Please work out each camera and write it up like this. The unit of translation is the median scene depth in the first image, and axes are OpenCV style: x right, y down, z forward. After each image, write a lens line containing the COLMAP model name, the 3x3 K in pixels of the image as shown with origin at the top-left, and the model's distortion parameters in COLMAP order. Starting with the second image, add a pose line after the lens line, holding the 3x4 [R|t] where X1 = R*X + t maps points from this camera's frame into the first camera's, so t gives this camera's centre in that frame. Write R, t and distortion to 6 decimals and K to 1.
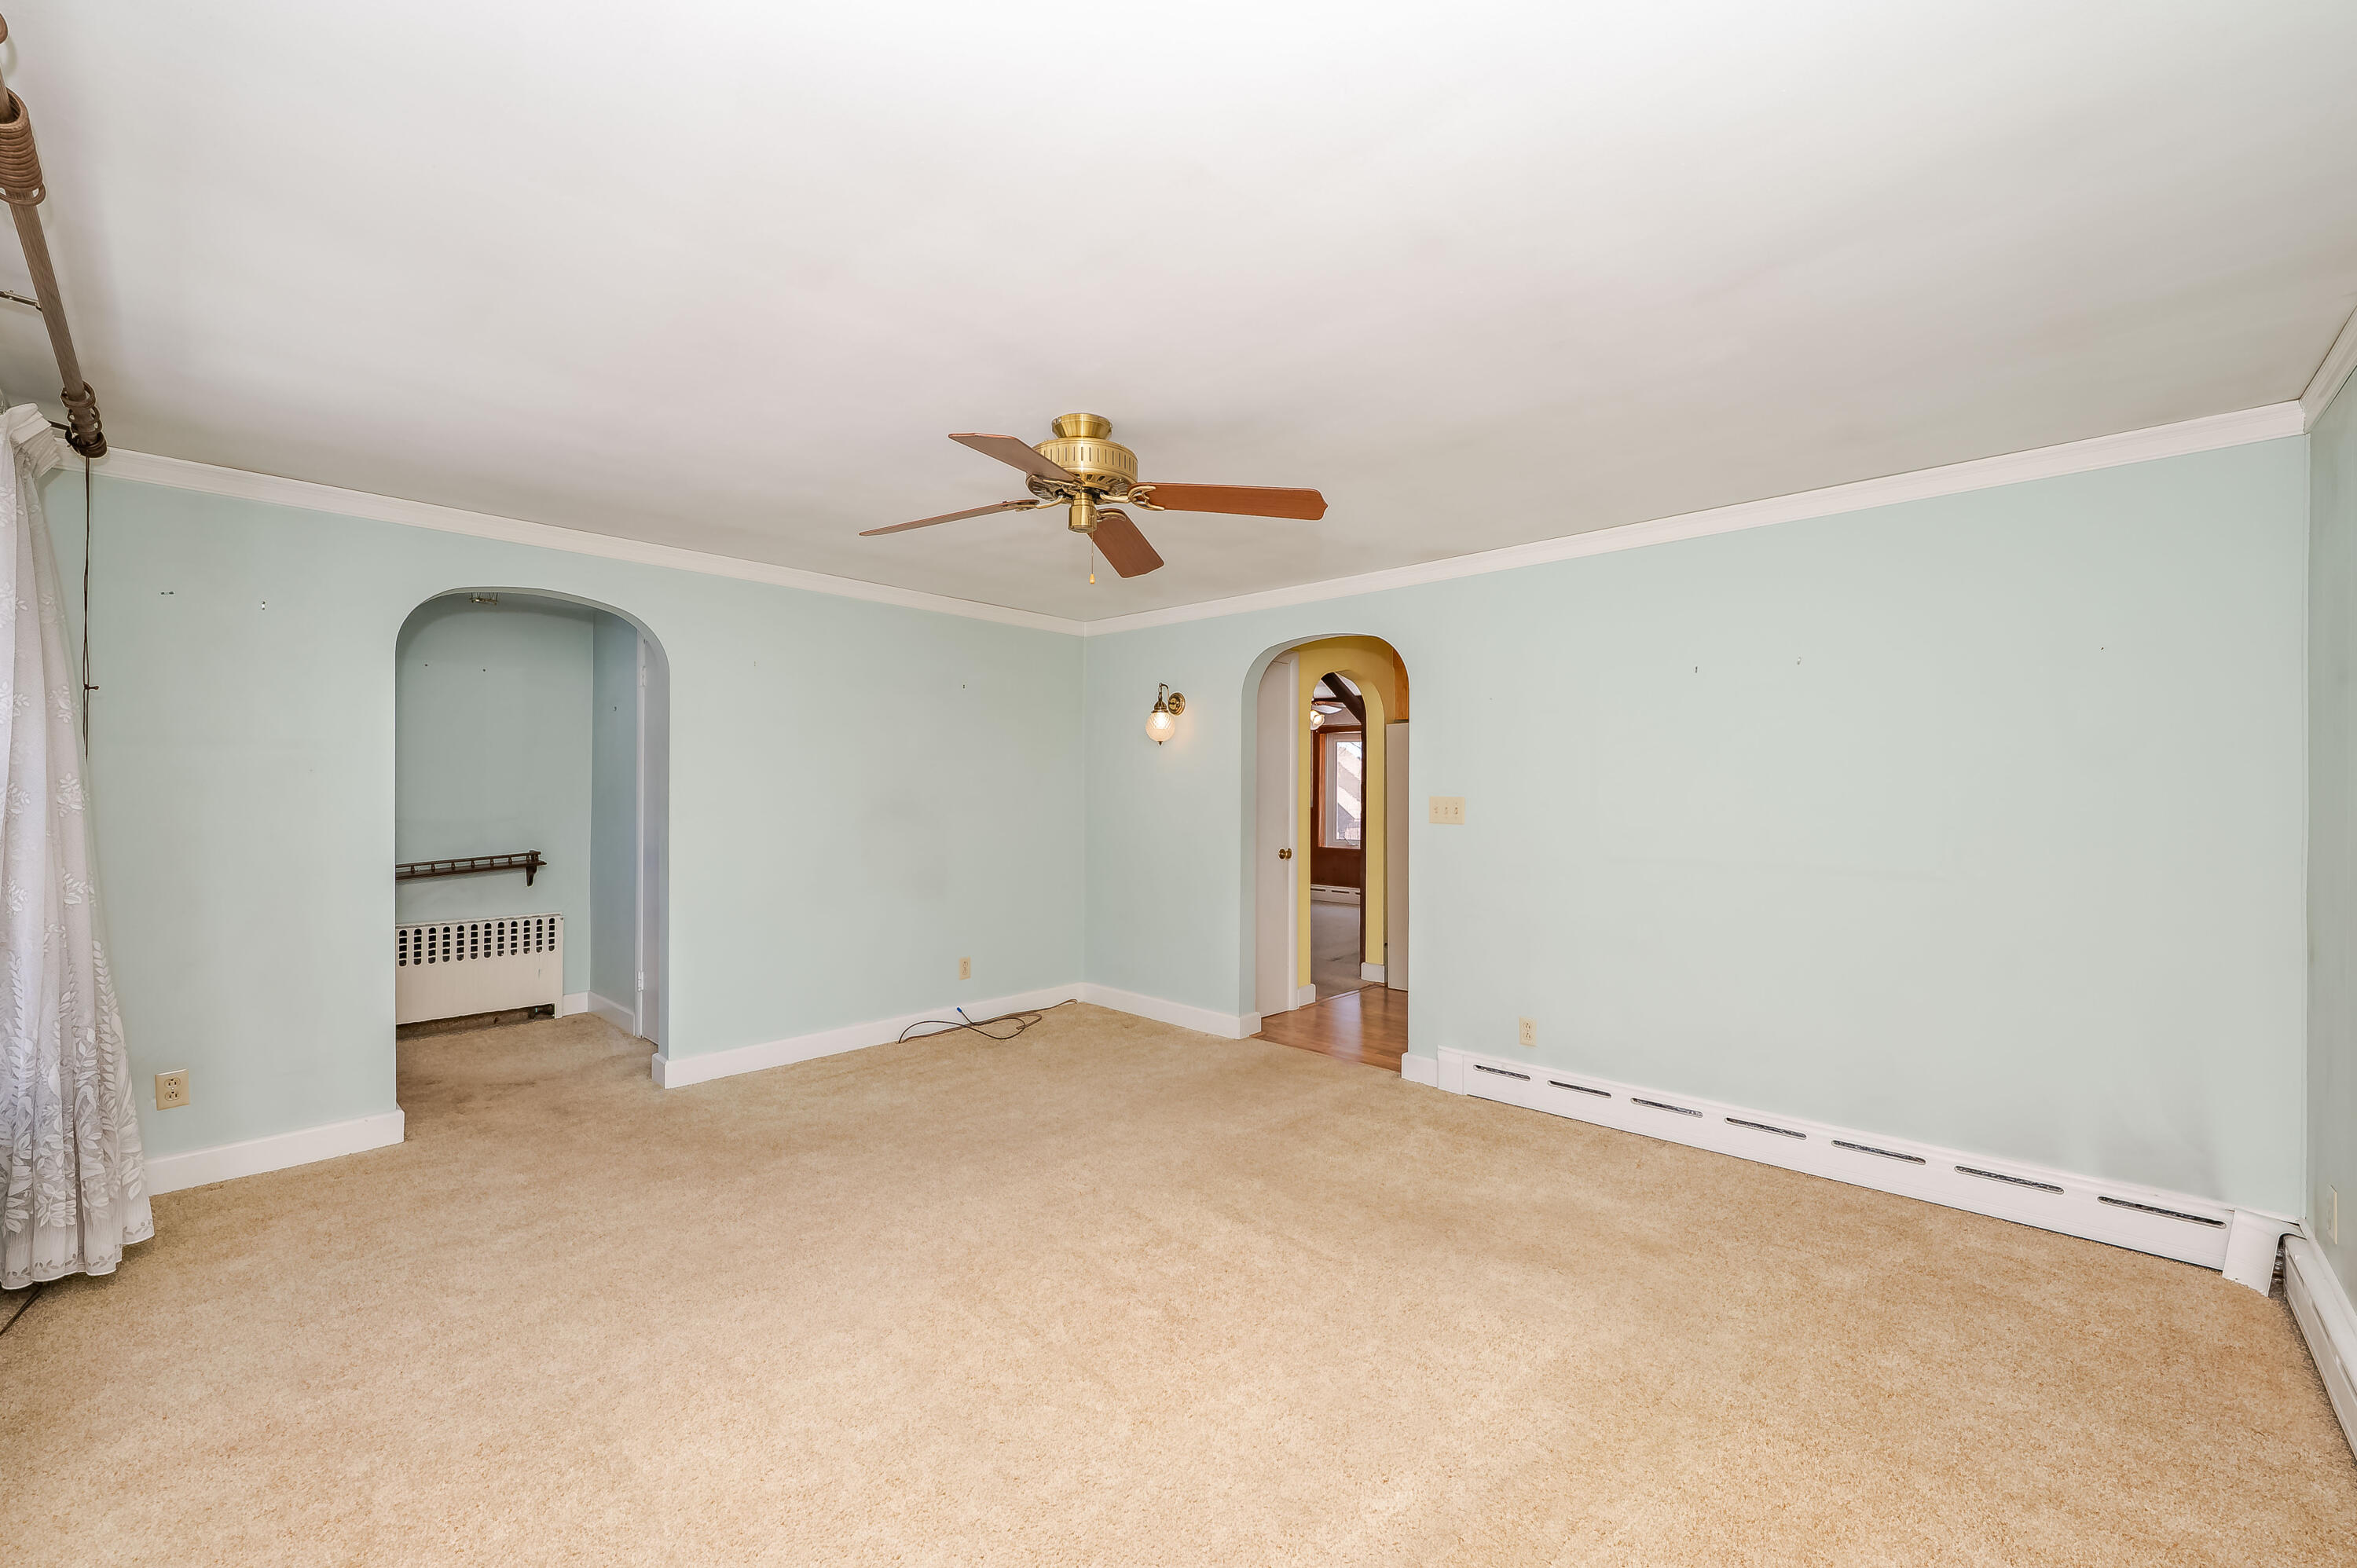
lens RADIAL K [[962.3, 0, 1168.0], [0, 962.3, 784.6], [0, 0, 1]] dist [-0.000316, -0.000348]
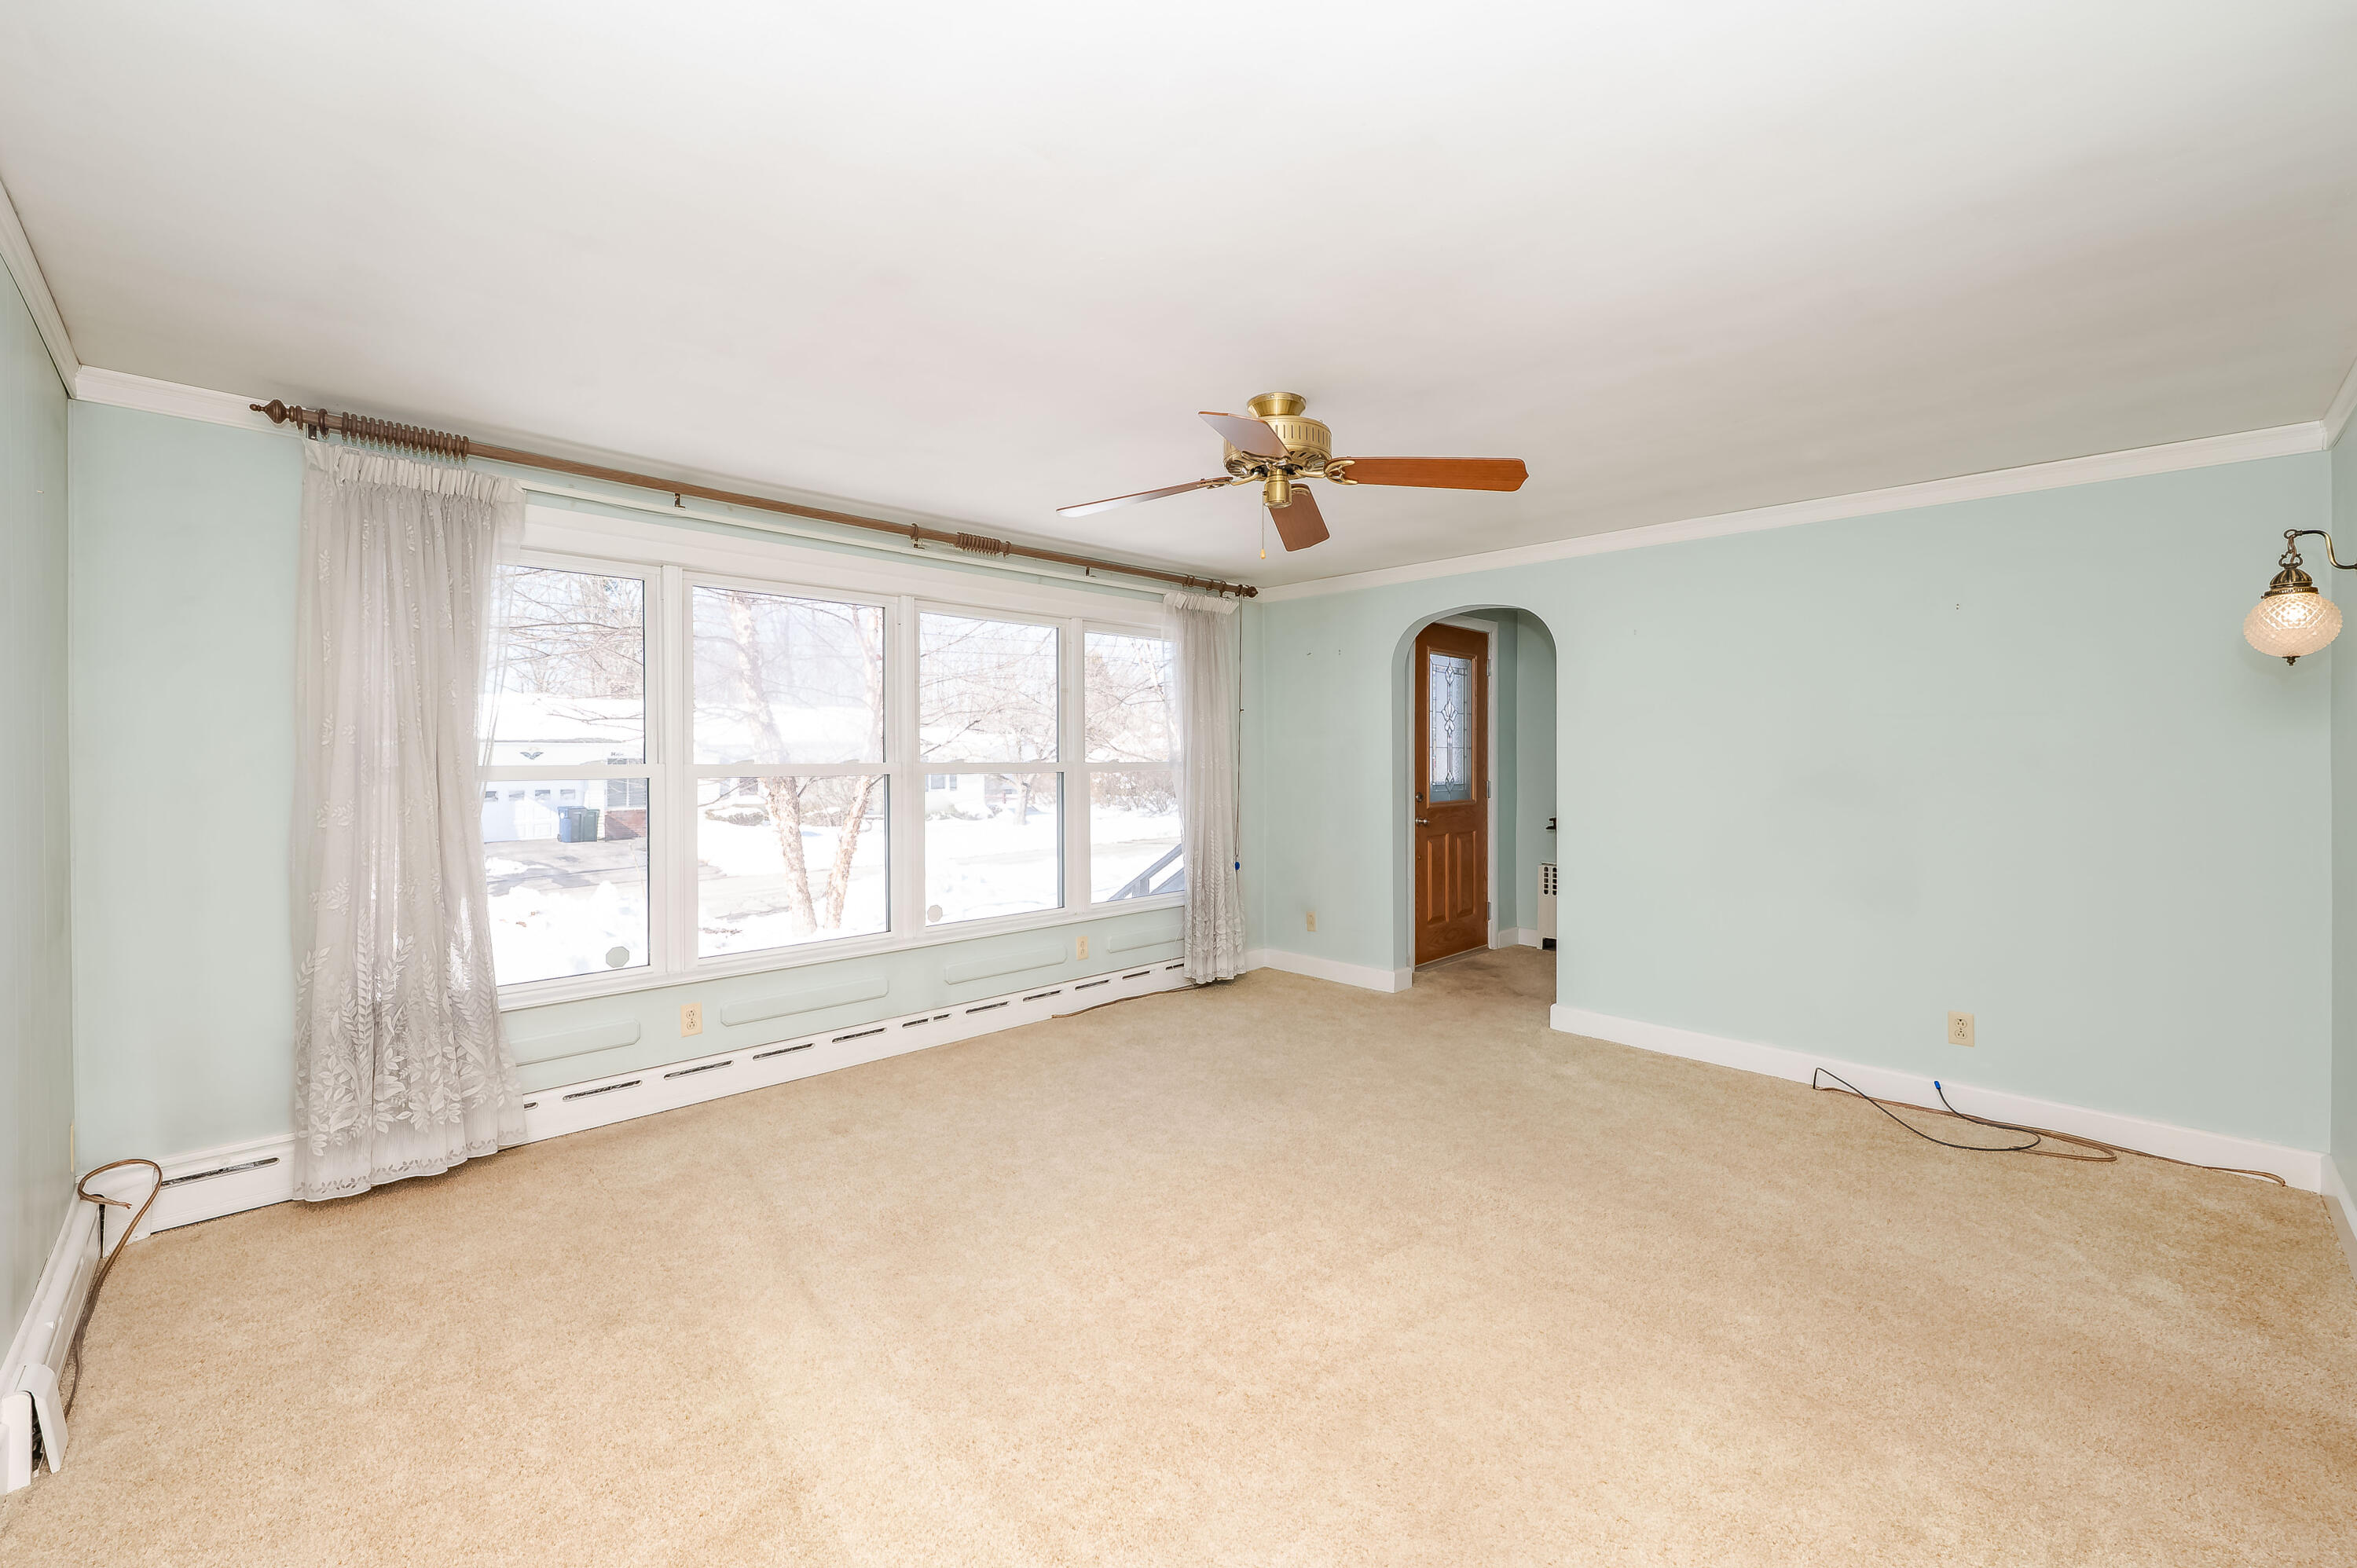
lens RADIAL K [[962.3, 0, 1169.4], [0, 962.3, 775.8], [0, 0, 1]] dist [-0.000316, -0.000348]
pose [[-0.064935, 0.015993, -0.997761, 0.530071], [0.002169, 0.999871, 0.015886, 0.004075], [0.997887, -0.001133, -0.064962, 0.541013]]
